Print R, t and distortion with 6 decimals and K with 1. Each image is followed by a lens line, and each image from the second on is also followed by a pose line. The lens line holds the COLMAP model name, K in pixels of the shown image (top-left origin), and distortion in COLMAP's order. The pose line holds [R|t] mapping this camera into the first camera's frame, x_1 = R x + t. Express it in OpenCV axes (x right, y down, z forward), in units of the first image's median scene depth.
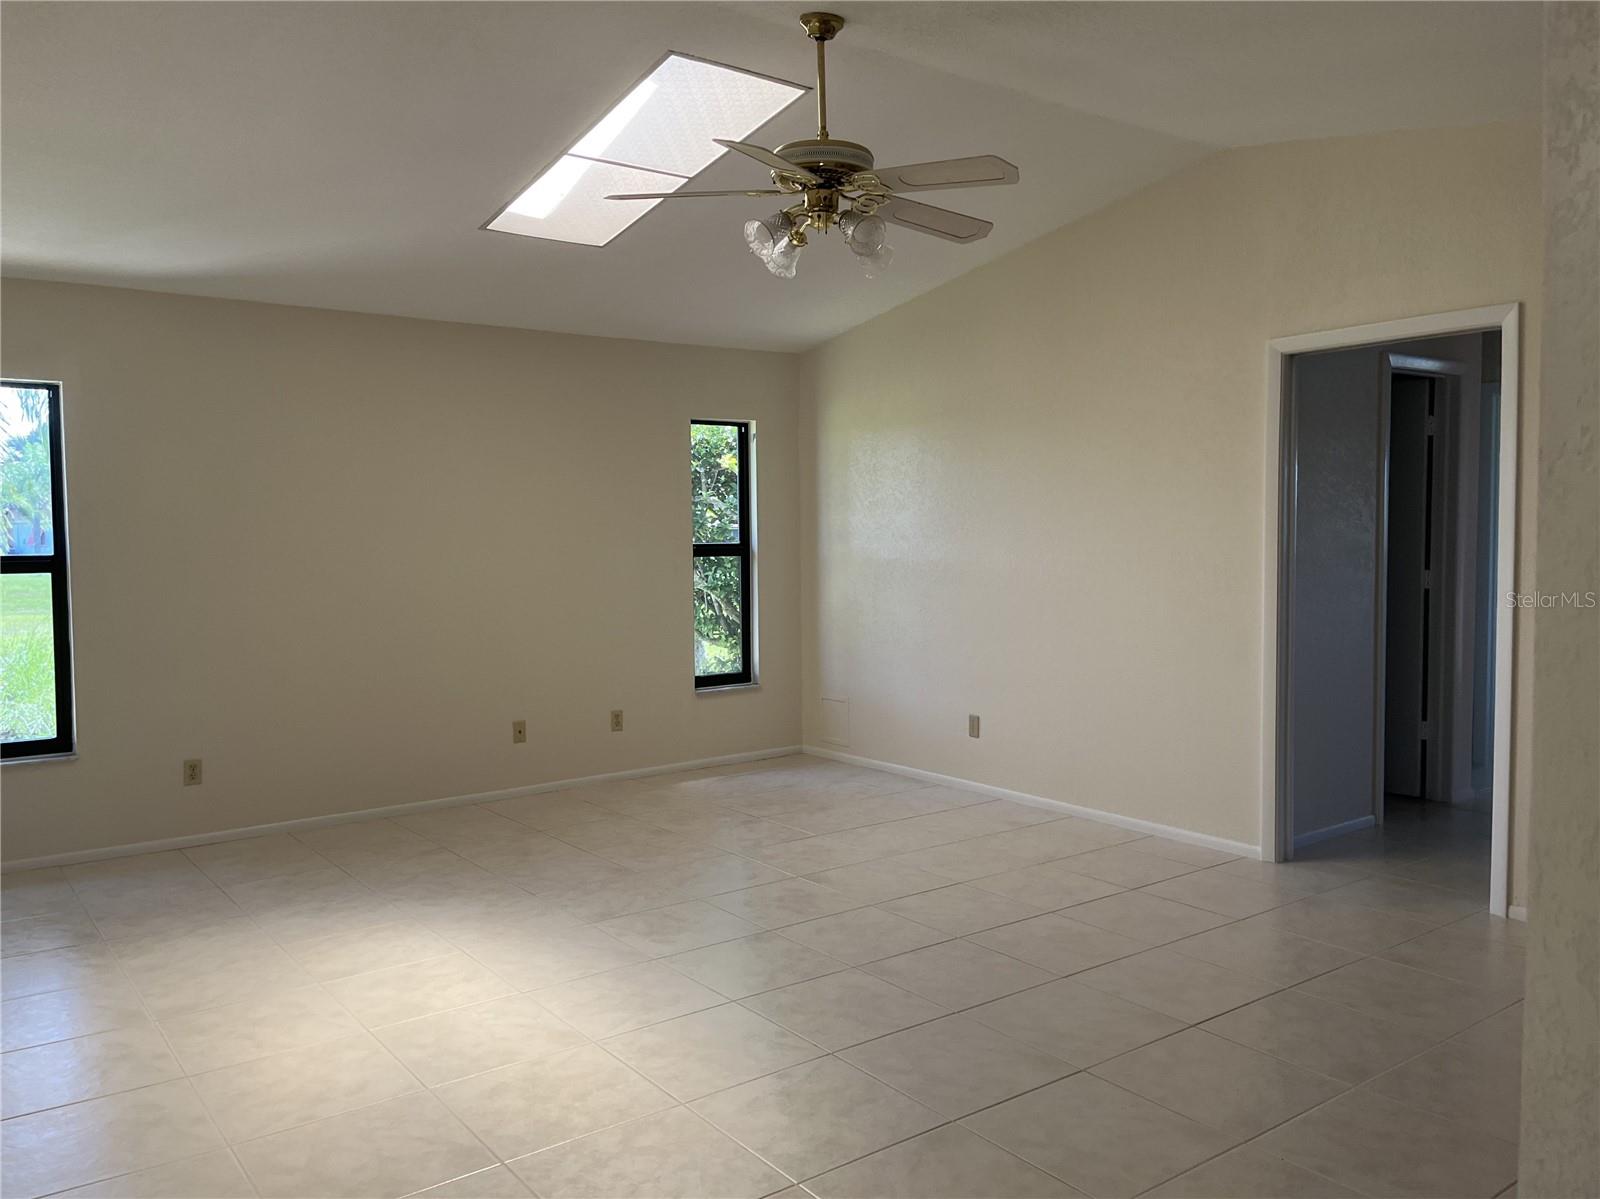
lens RADIAL K [[1192.5, 0, 795.2], [0, 1192.5, 604.3], [0, 0, 1]] dist [0.072023, -0.093945]
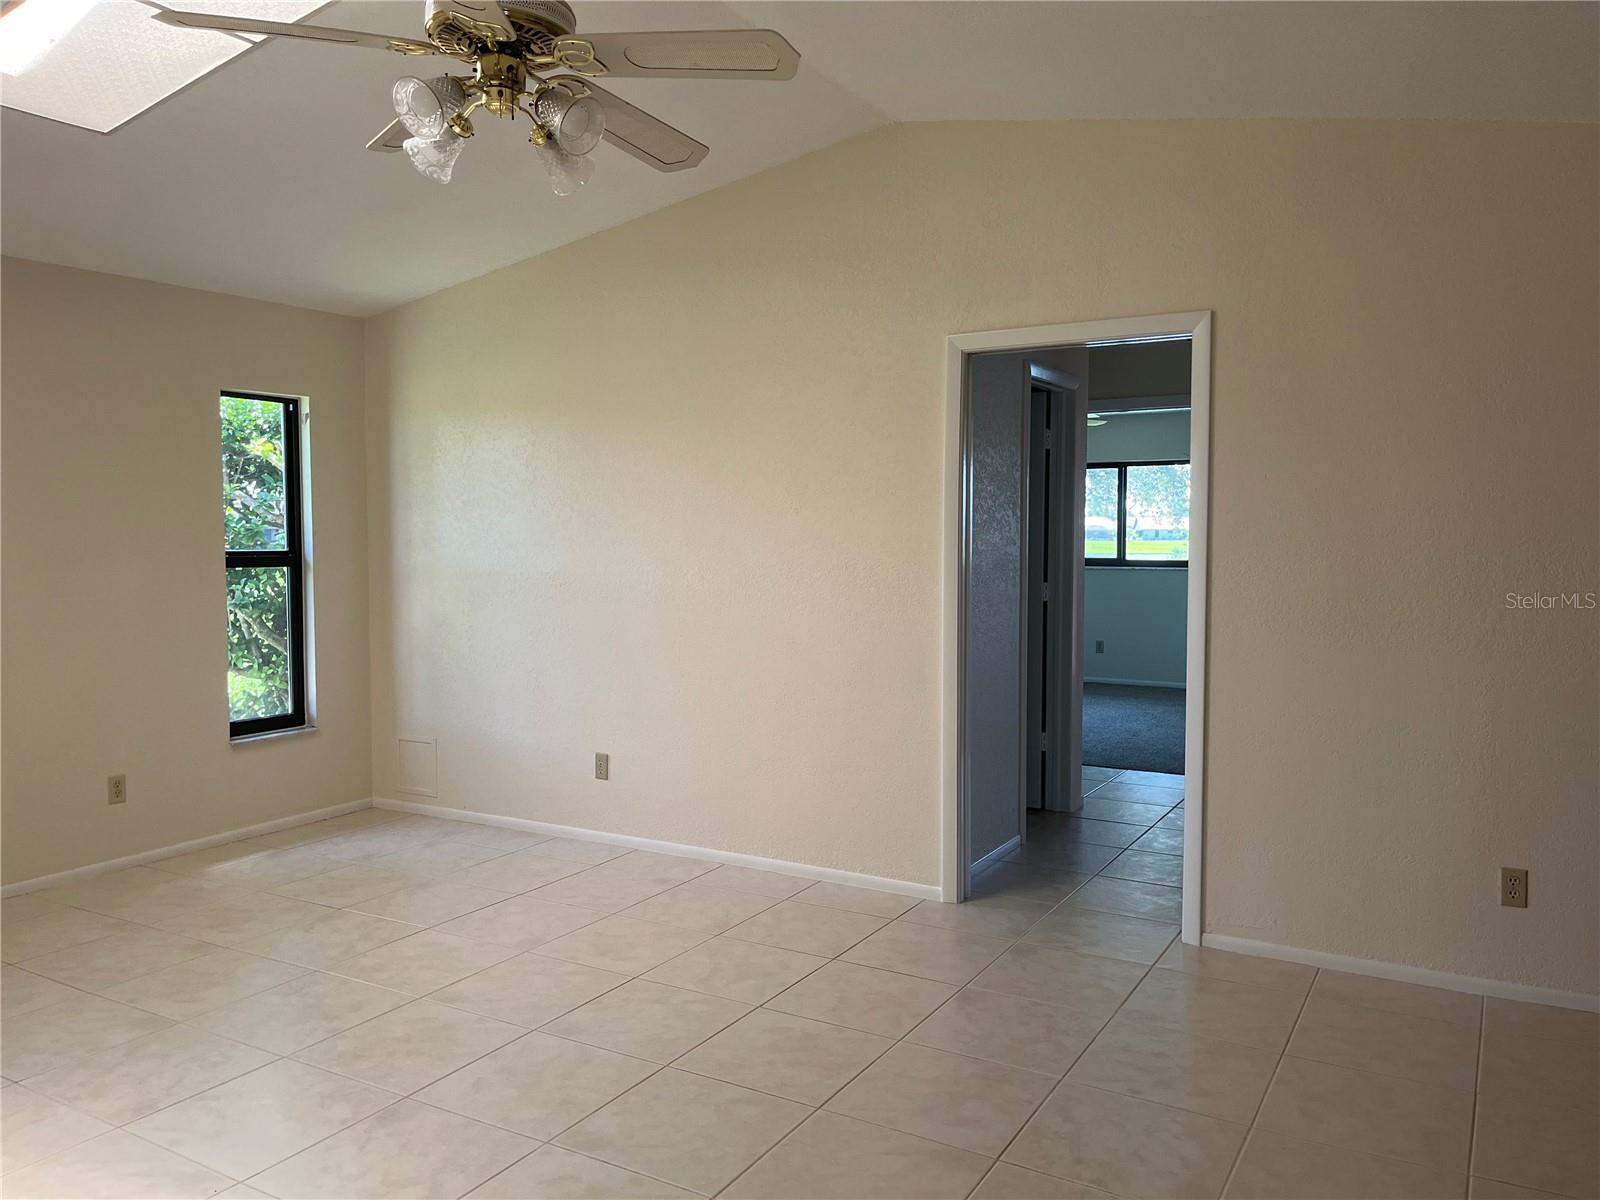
lens RADIAL K [[1192.5, 0, 795.2], [0, 1192.5, 604.8], [0, 0, 1]] dist [0.072023, -0.093945]
pose [[0.922331, -0.012420, 0.386201, -0.060980], [0.013652, 0.999907, -0.000447, -0.013733], [-0.386160, 0.005685, 0.922414, 0.178762]]
